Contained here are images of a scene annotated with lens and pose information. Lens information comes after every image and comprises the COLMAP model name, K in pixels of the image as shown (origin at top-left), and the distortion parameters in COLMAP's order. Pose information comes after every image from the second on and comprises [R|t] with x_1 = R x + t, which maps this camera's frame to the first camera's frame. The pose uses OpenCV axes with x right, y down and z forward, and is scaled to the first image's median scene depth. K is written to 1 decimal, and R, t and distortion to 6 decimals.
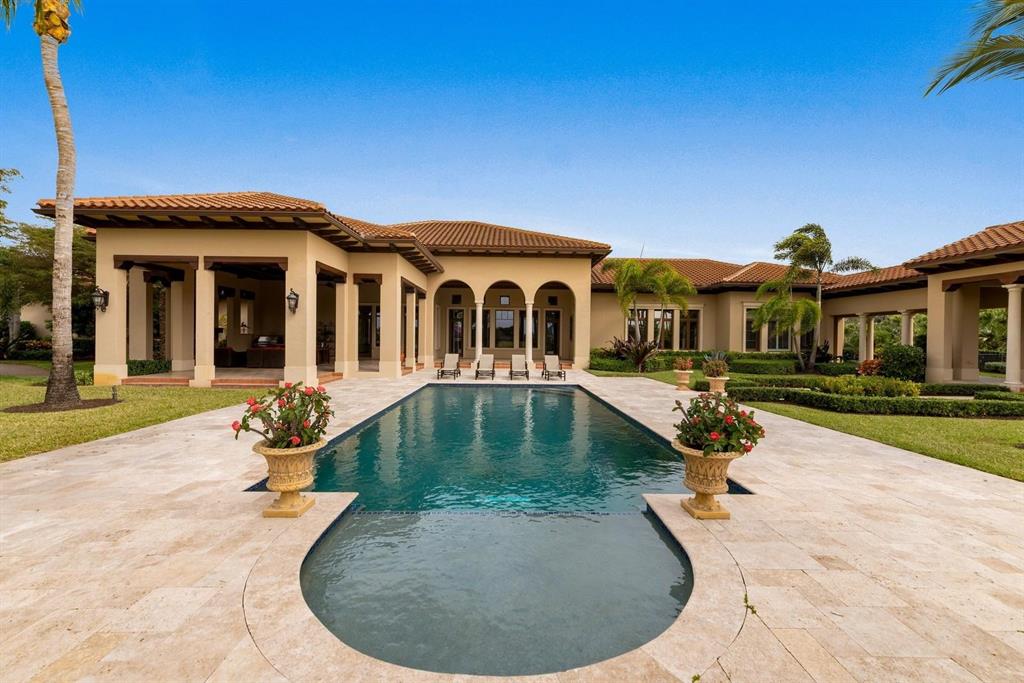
lens RADIAL K [[426.9, 0, 512.0], [0, 426.9, 341.5], [0, 0, 1]] dist [0.000240, -0.000002]
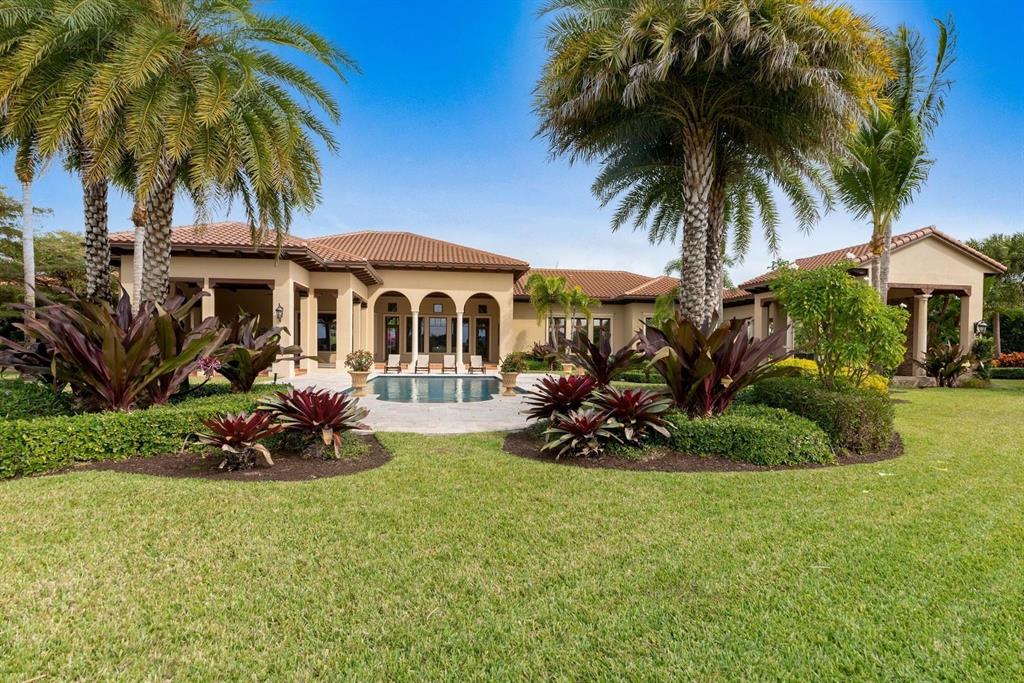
lens RADIAL K [[560.8, 0, 513.4], [0, 560.8, 354.0], [0, 0, 1]] dist [-0.001329, -0.000173]
pose [[0.993211, -0.001767, 0.116316, 0.008905], [0.001905, 0.999998, -0.001069, 0.024898], [-0.116314, 0.001283, 0.993212, -0.516445]]
